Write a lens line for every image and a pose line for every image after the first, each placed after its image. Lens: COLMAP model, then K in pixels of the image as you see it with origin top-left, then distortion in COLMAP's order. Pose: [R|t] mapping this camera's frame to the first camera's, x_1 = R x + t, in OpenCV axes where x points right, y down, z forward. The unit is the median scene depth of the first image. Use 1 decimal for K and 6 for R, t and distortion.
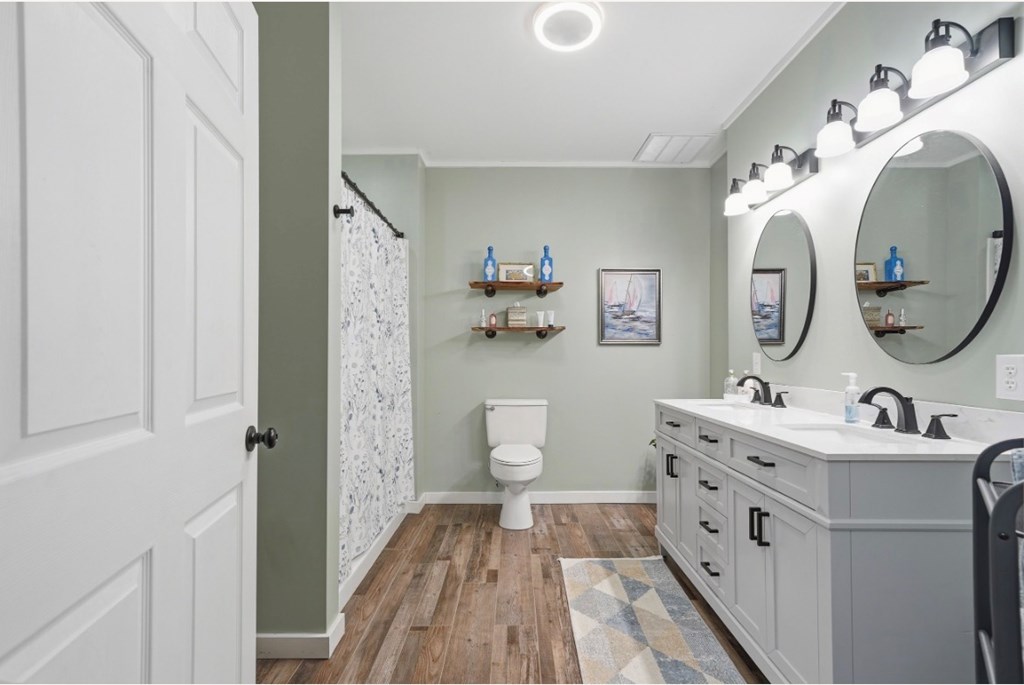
lens RADIAL K [[467.8, 0, 511.3], [0, 467.8, 358.1], [0, 0, 1]] dist [-0.000176, -0.000055]
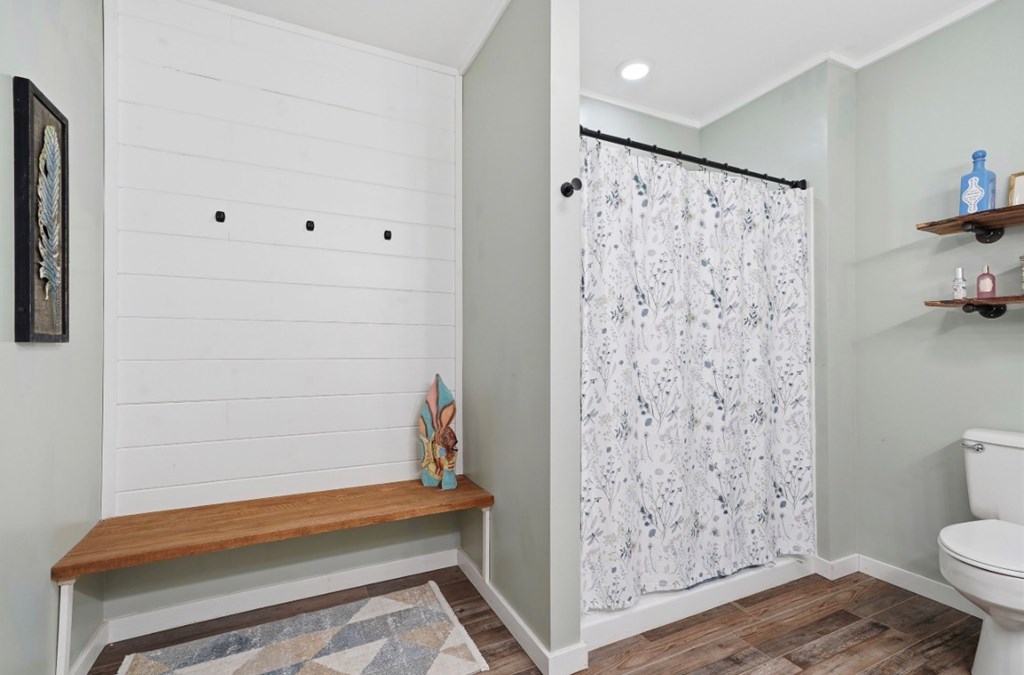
lens RADIAL K [[456.6, 0, 510.9], [0, 456.6, 347.5], [0, 0, 1]] dist [0.001375, 0.000145]
pose [[0.438576, -0.004468, -0.898683, 0.211194], [-0.005554, 0.999955, -0.007682, -0.001147], [0.898677, 0.008360, 0.438531, 0.296879]]
